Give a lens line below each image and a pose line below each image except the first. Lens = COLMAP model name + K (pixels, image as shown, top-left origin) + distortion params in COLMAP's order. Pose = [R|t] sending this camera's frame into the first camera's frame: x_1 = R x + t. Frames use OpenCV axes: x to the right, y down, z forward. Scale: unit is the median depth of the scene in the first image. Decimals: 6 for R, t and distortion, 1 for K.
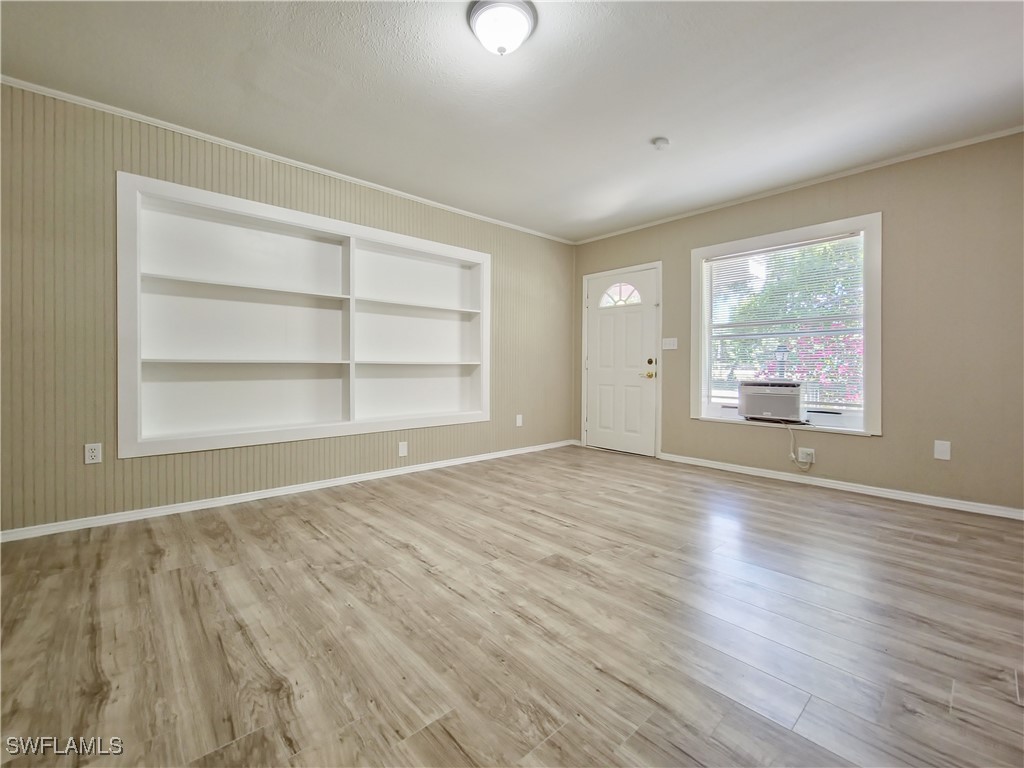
lens RADIAL K [[443.9, 0, 514.9], [0, 443.9, 364.9], [0, 0, 1]] dist [-0.002012, 0.000038]
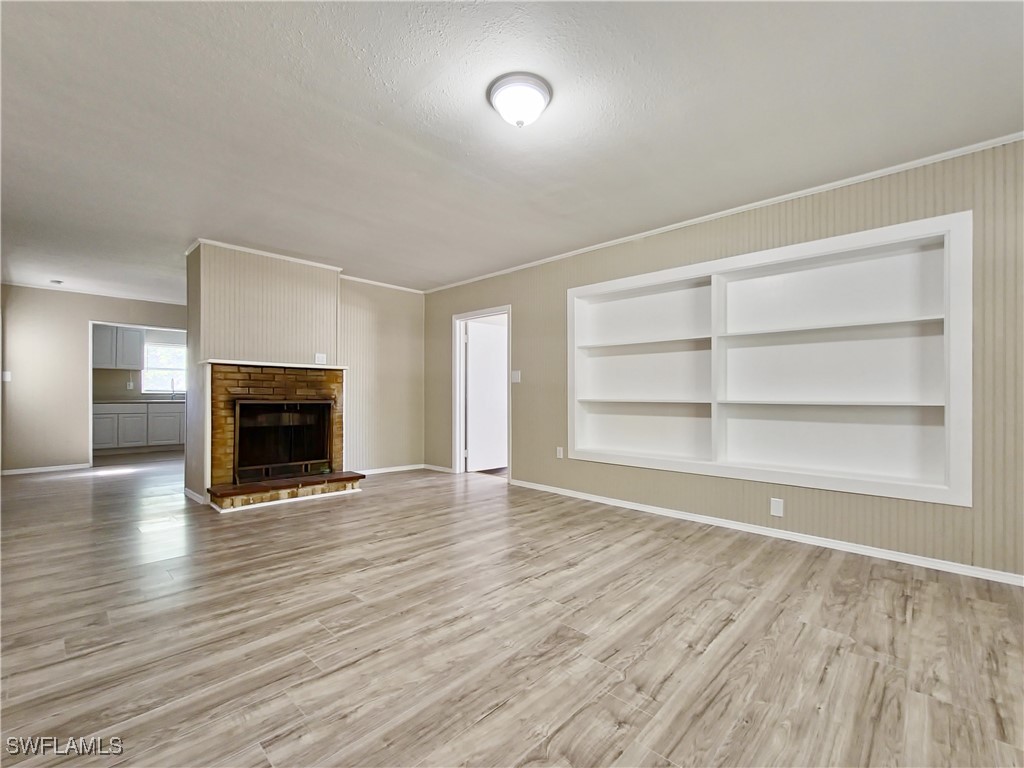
lens RADIAL K [[436.4, 0, 515.4], [0, 436.4, 390.4], [0, 0, 1]] dist [-0.003611, -0.000395]
pose [[0.080967, -0.014022, -0.996618, 0.841943], [0.000120, 0.999901, -0.014059, -0.026263], [0.996717, 0.001018, 0.080960, 0.733550]]
